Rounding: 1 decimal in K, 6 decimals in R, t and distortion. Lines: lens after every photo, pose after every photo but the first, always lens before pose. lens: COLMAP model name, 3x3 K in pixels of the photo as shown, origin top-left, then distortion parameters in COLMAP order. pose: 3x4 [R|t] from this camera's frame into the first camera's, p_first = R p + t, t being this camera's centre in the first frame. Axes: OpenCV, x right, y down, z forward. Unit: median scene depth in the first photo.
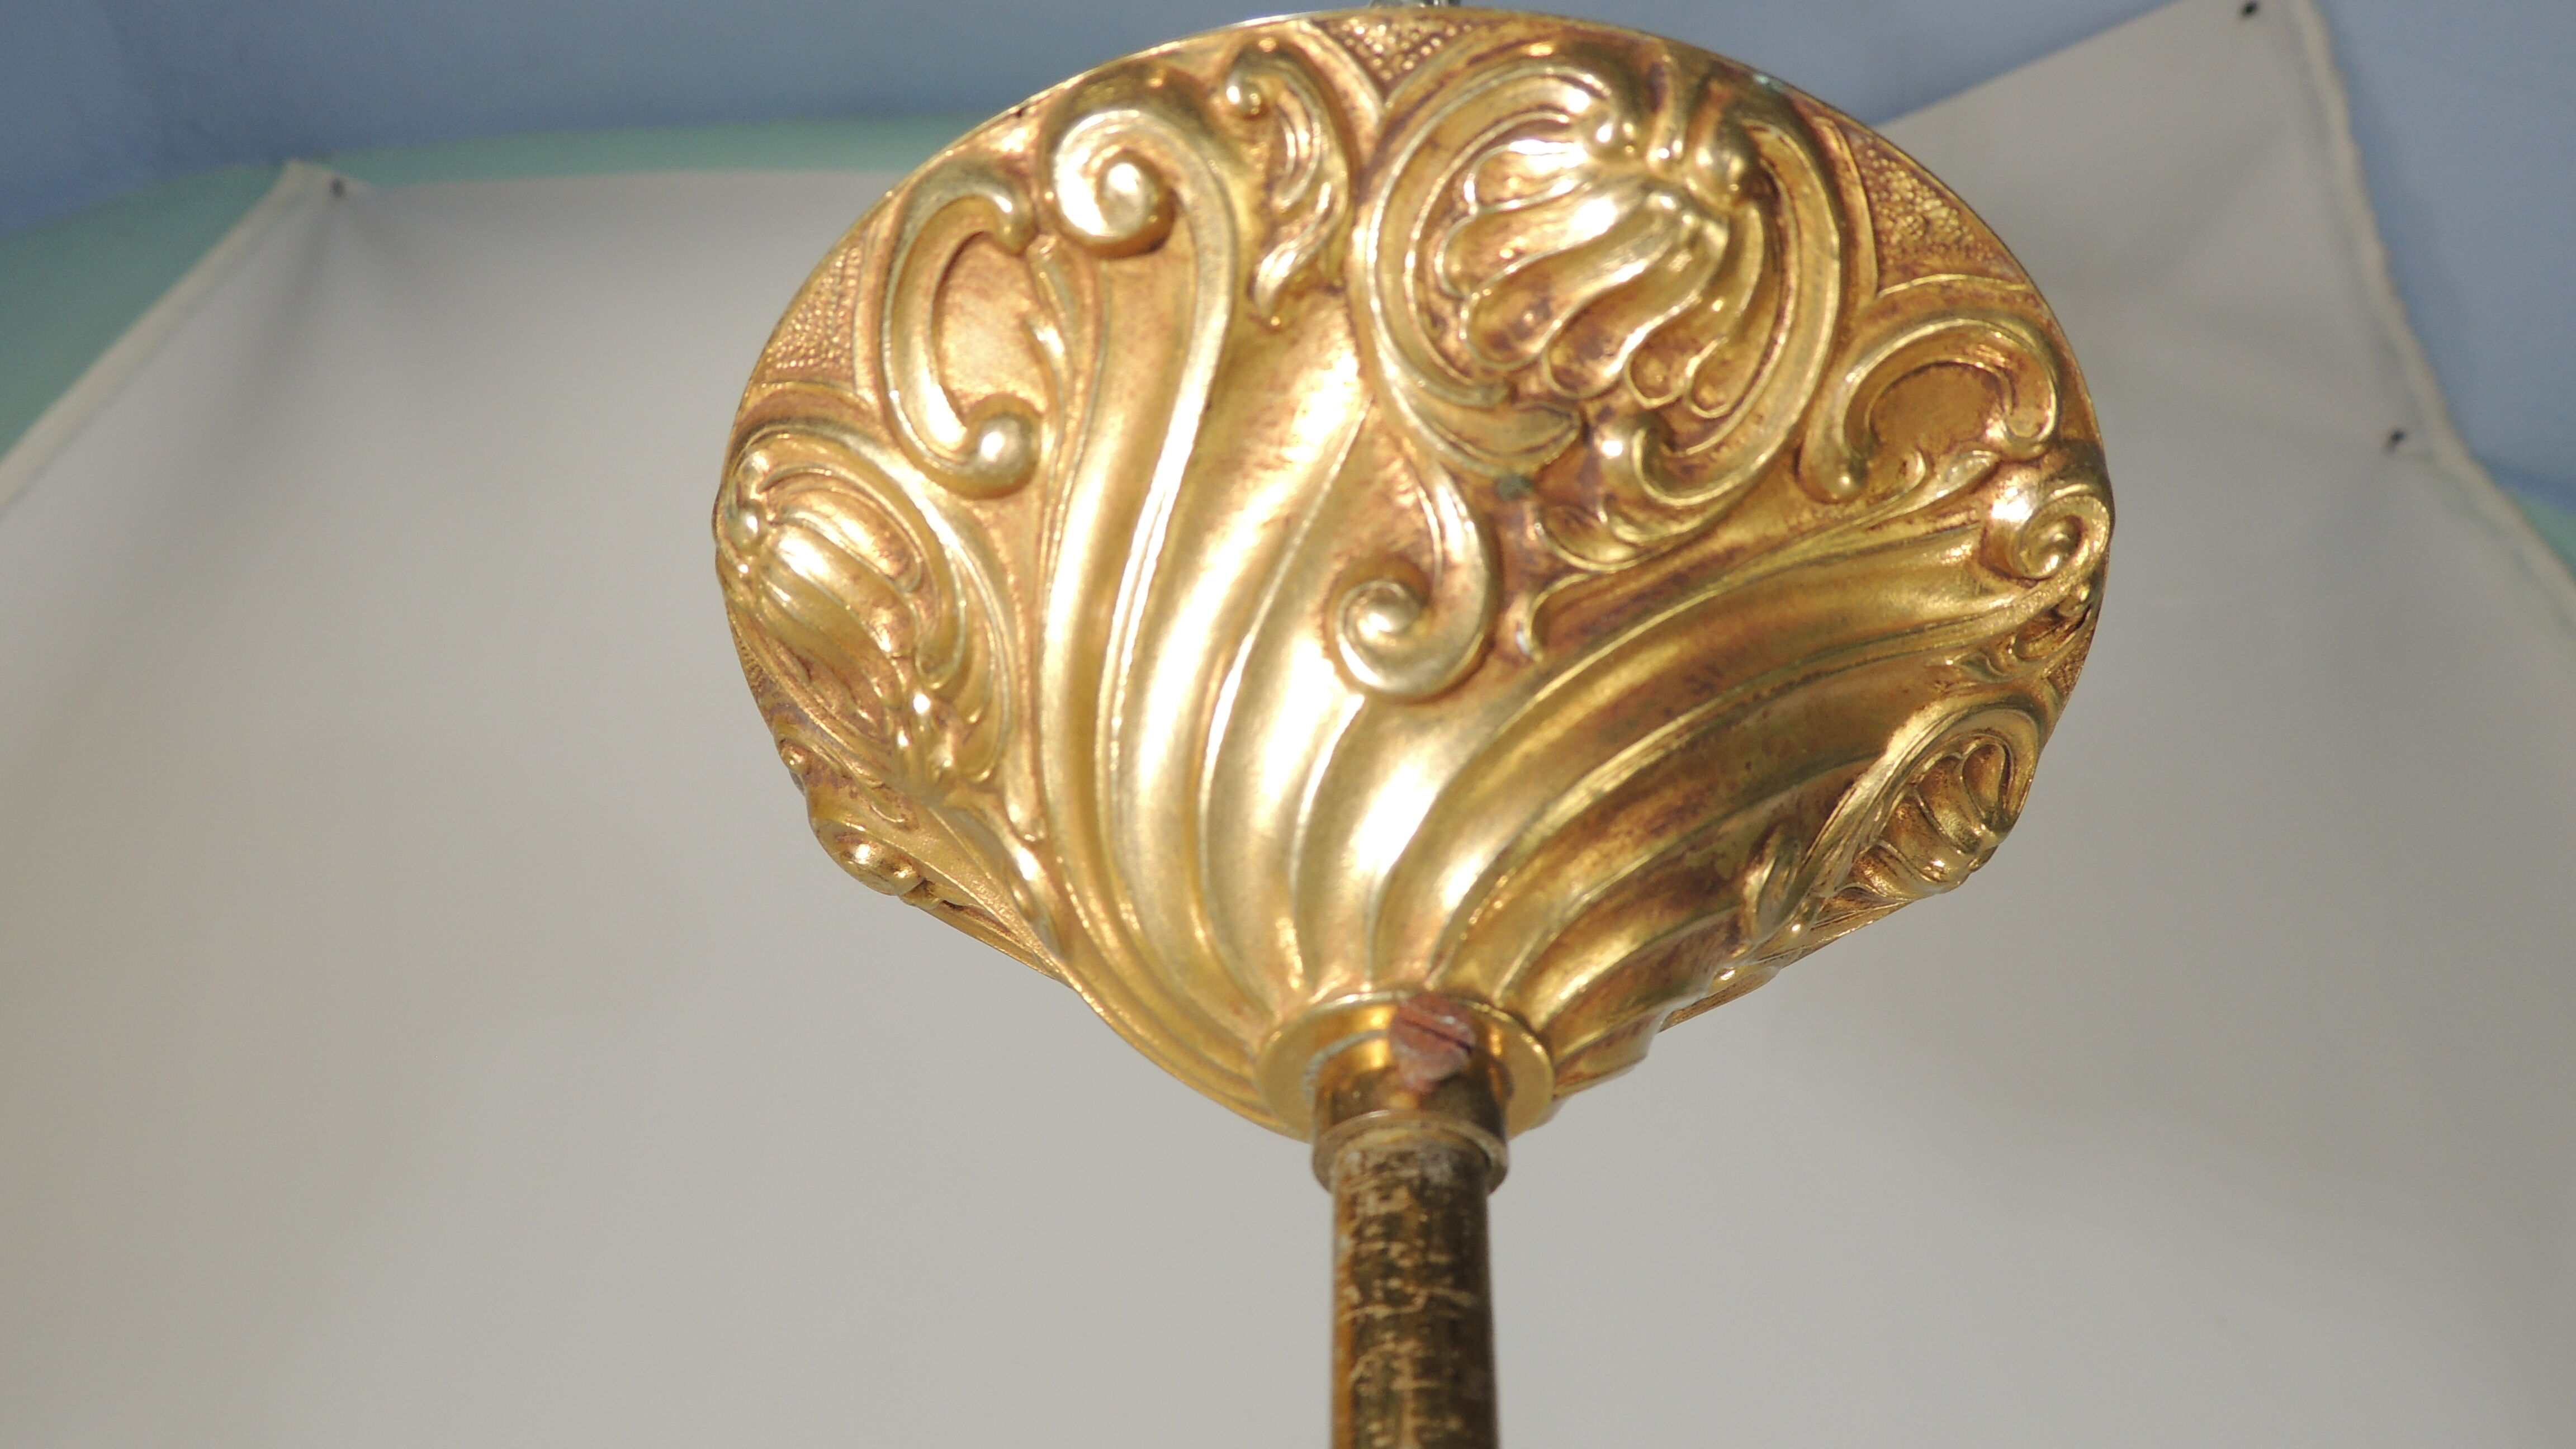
lens RADIAL K [[1852.1, 0, 1288.0], [0, 1852.1, 724.5], [0, 0, 1]] dist [-0.011993, 0.003210]
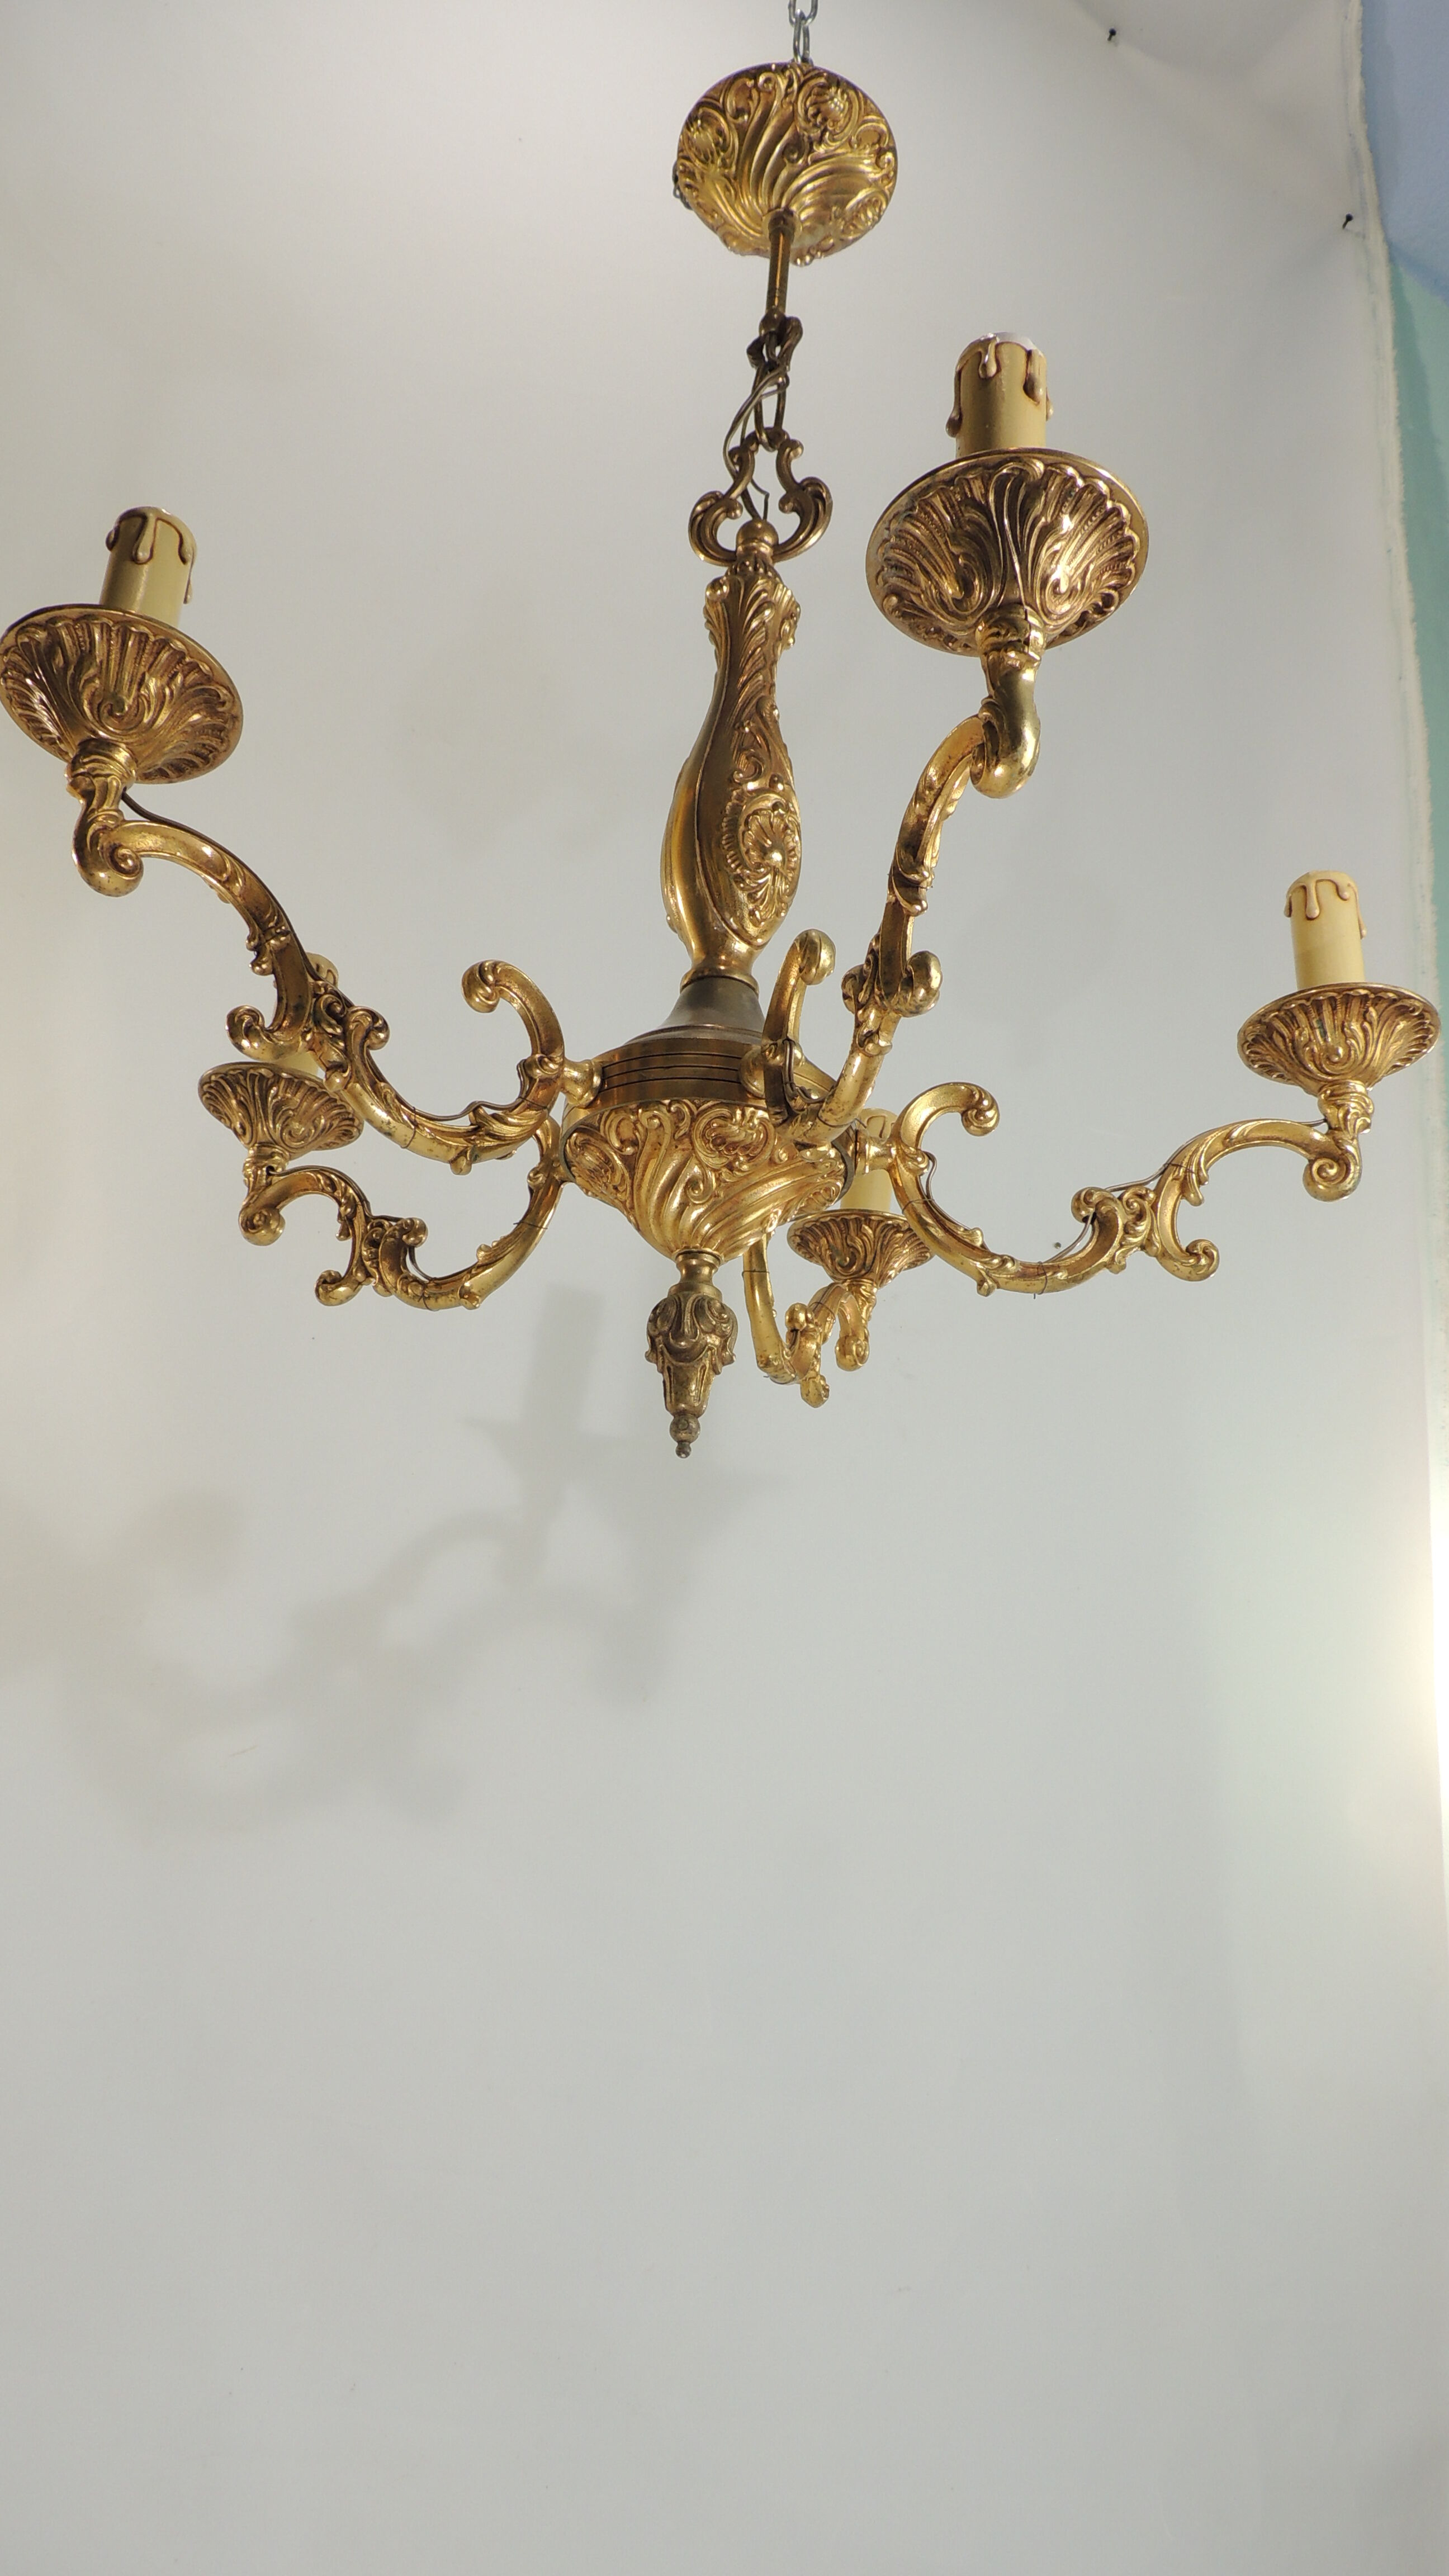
lens RADIAL K [[1852.1, 0, 724.5], [0, 1852.1, 1288.0], [0, 0, 1]] dist [-0.011993, 0.003210]
pose [[0.981543, 0.107474, 0.158183, -0.755317], [-0.164763, 0.895158, 0.414181, 0.841057], [-0.097085, -0.432599, 0.896344, -6.429135]]
